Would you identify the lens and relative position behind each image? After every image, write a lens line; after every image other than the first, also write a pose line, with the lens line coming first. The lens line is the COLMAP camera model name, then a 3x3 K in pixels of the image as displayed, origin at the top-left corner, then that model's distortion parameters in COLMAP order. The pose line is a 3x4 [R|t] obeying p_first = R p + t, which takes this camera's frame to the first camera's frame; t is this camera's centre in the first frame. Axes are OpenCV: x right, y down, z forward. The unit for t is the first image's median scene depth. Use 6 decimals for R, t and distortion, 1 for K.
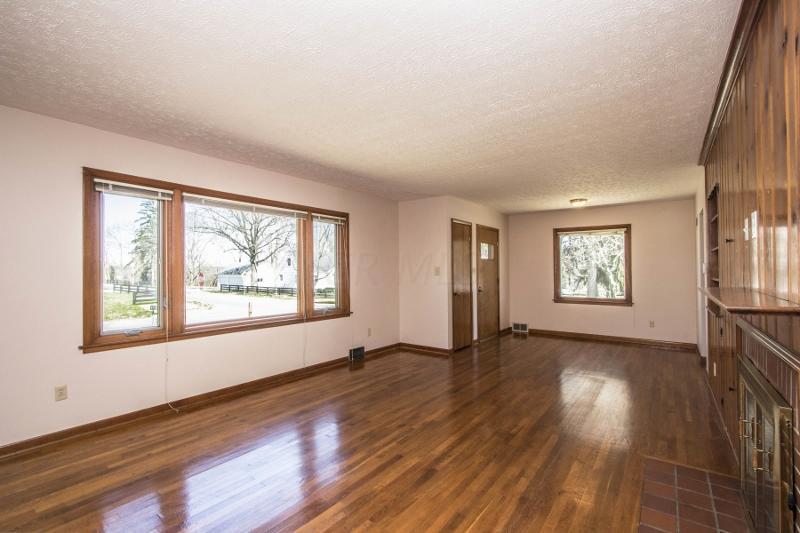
lens RADIAL K [[377.8, 0, 385.6], [0, 377.8, 270.4], [0, 0, 1]] dist [-0.060510, 0.016145]
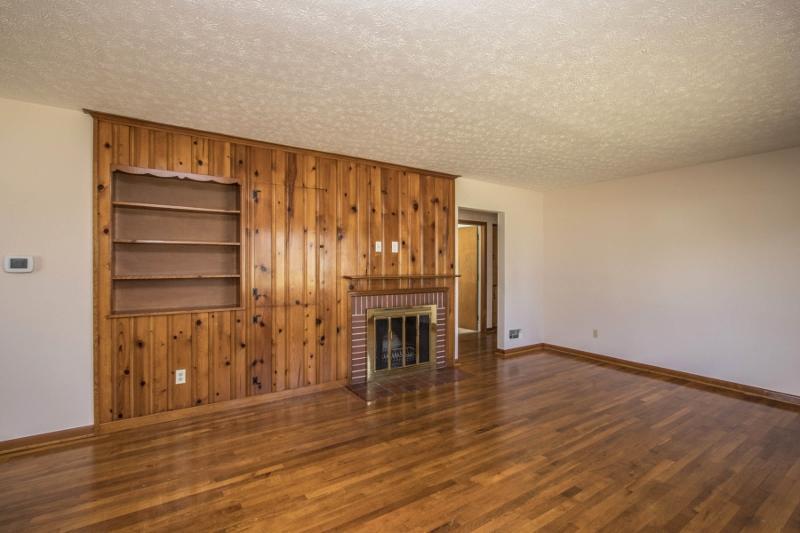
lens RADIAL K [[354.4, 0, 400.0], [0, 354.4, 266.5], [0, 0, 1]] dist [-0.014776, 0.000517]
pose [[-0.944594, 0.005637, 0.328193, 0.100885], [0.003578, 0.999970, -0.006877, -0.000797], [-0.328222, -0.005322, -0.944586, 1.554717]]
